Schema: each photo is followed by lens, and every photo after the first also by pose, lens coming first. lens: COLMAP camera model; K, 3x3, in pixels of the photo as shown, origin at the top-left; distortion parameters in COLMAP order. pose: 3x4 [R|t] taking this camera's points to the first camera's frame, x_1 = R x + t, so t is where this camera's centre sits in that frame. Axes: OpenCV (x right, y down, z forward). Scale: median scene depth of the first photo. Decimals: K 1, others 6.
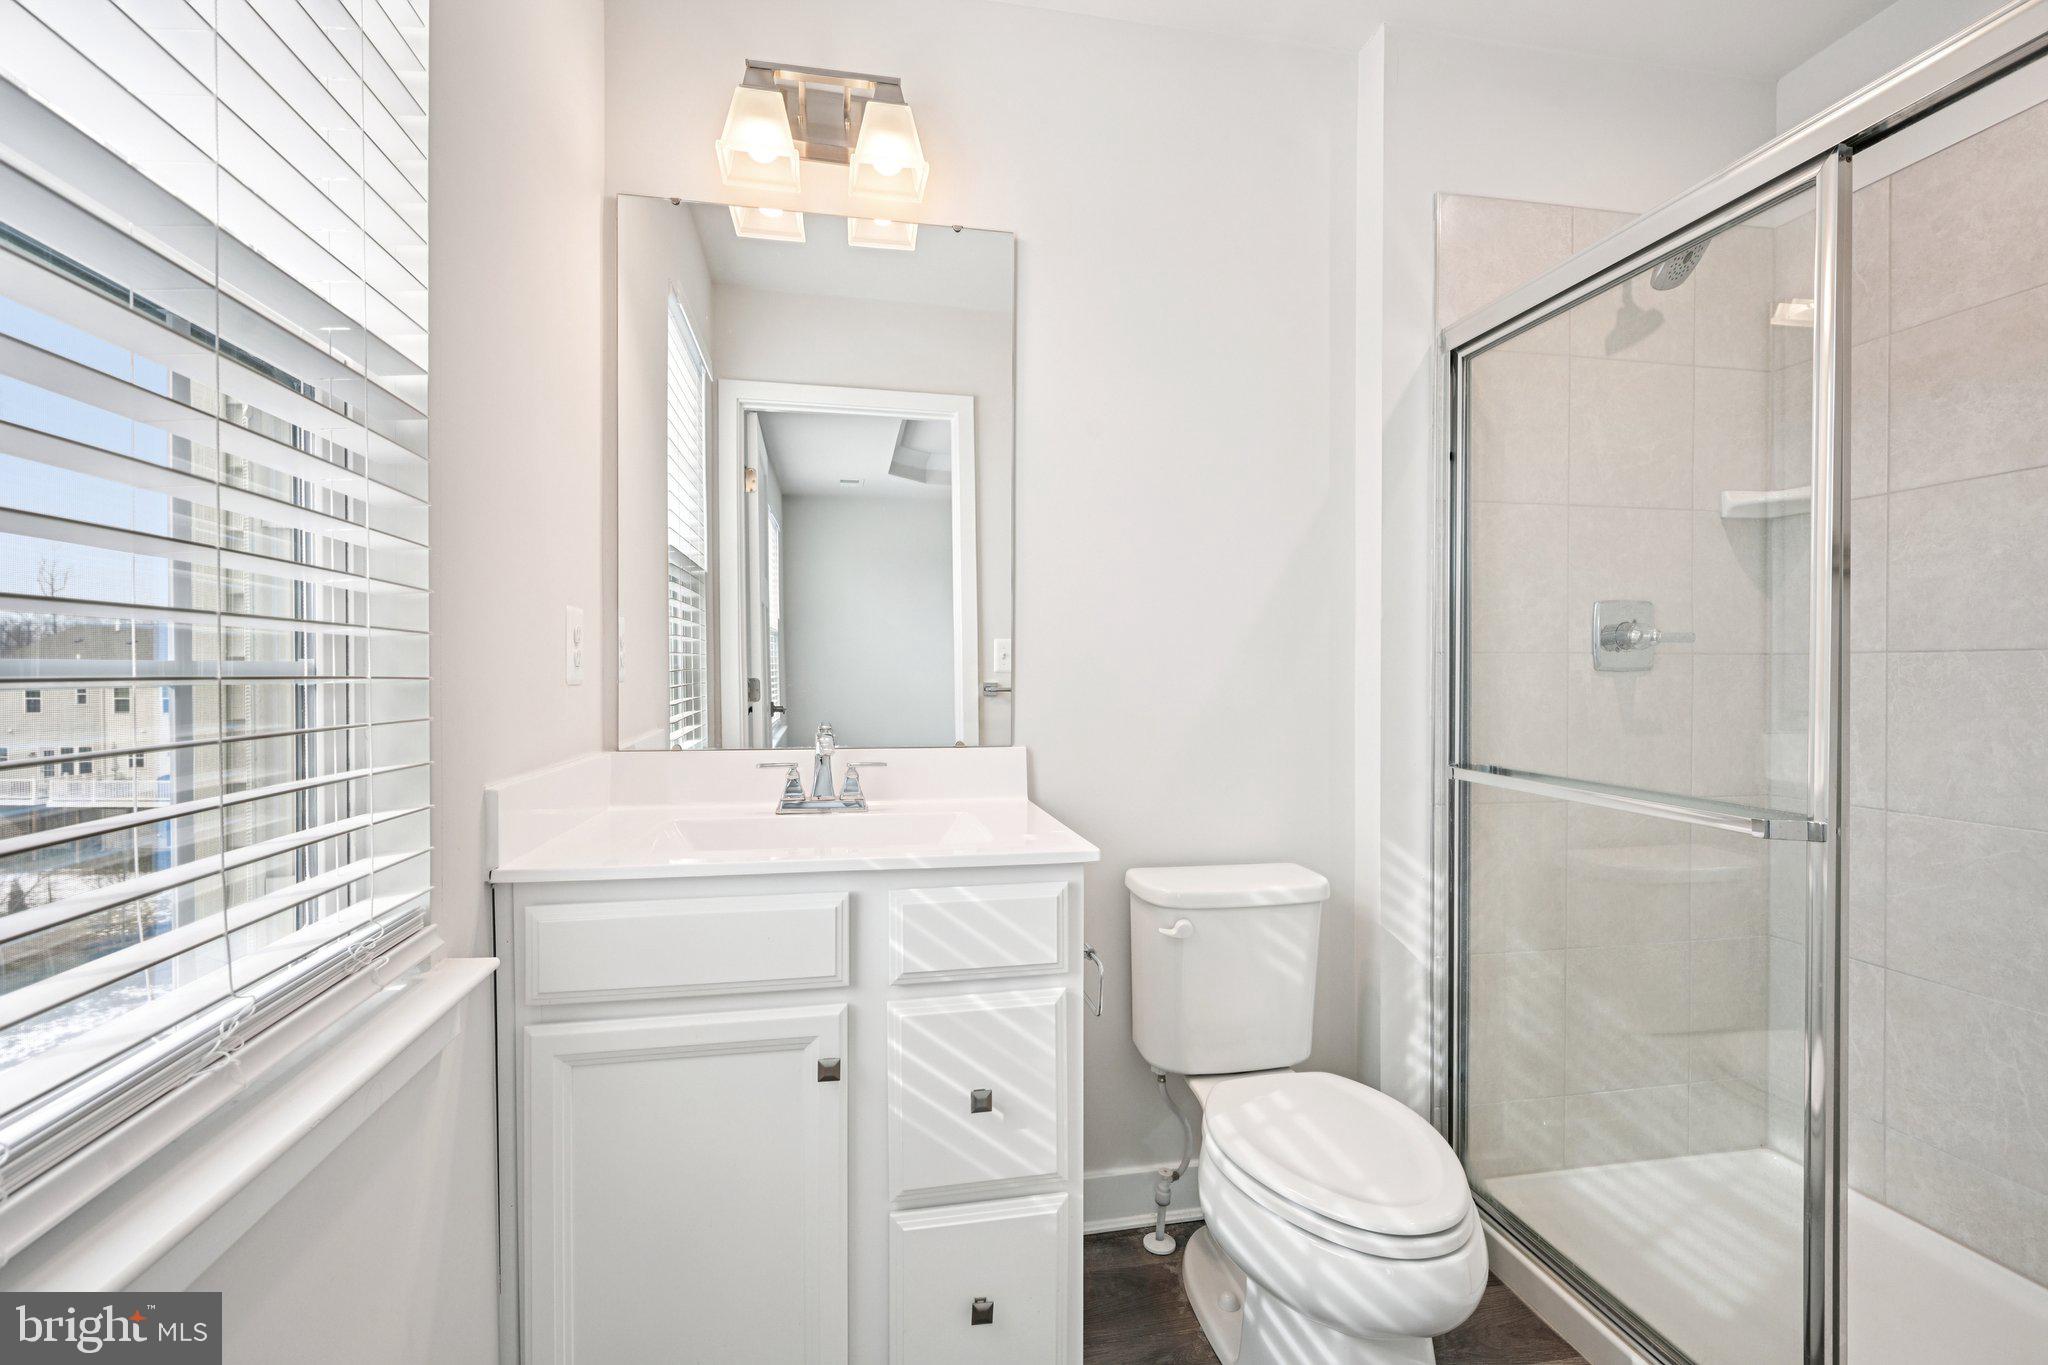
lens RADIAL K [[898.0, 0, 1028.9], [0, 898.0, 680.7], [0, 0, 1]] dist [-0.002154, 0.000620]
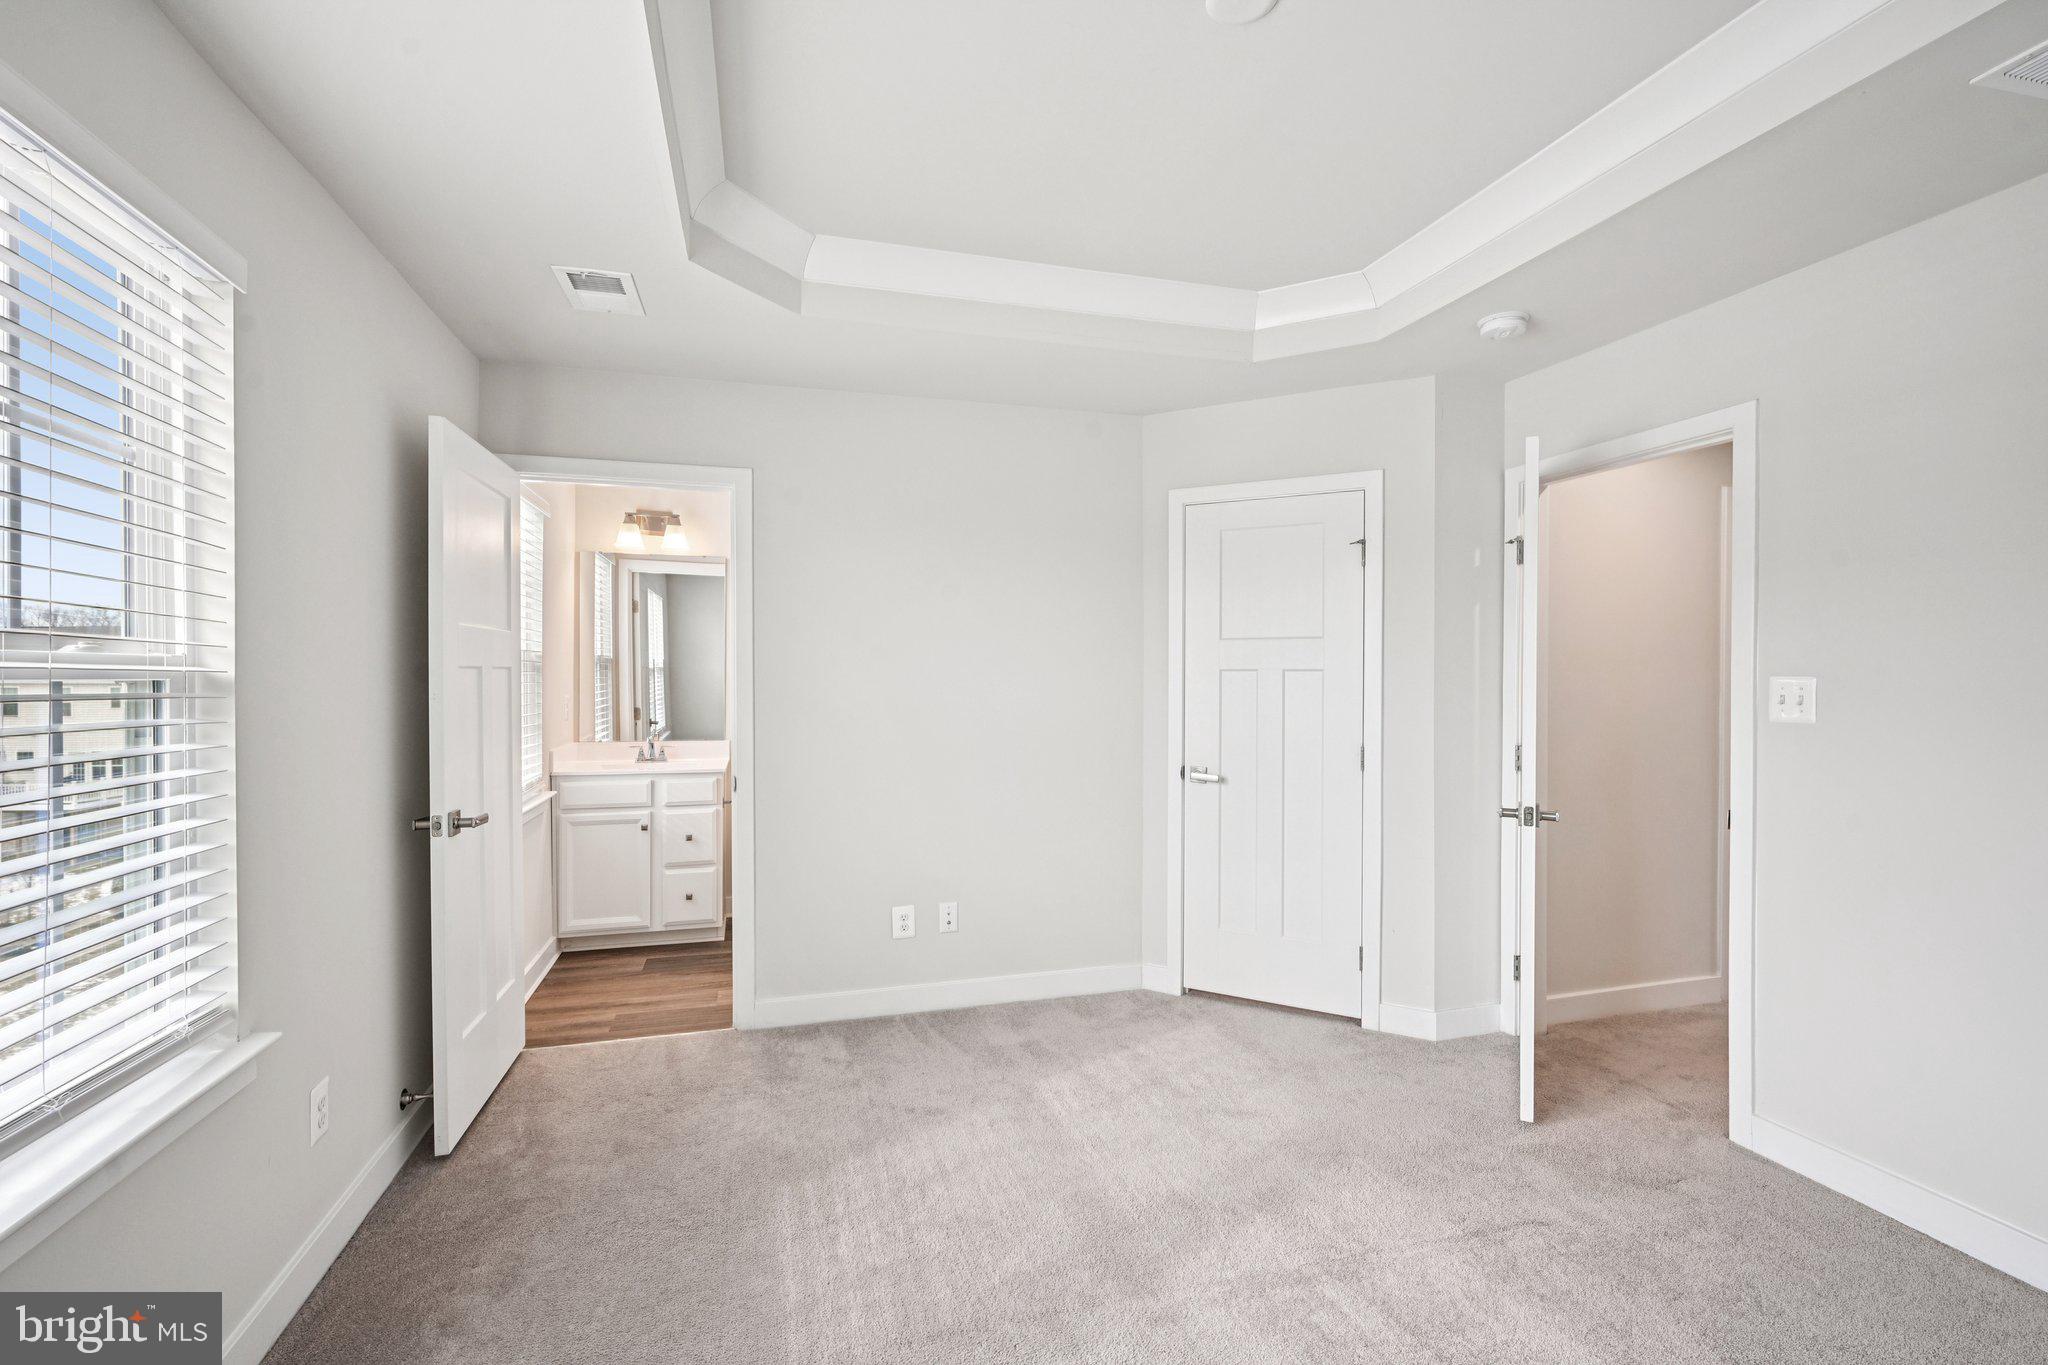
lens RADIAL K [[898.0, 0, 1019.1], [0, 898.0, 691.5], [0, 0, 1]] dist [-0.002154, 0.000620]
pose [[0.997132, 0.006931, 0.075363, 0.976777], [-0.007499, 0.999946, 0.007257, -0.151720], [-0.075309, -0.007802, 0.997130, -2.641285]]
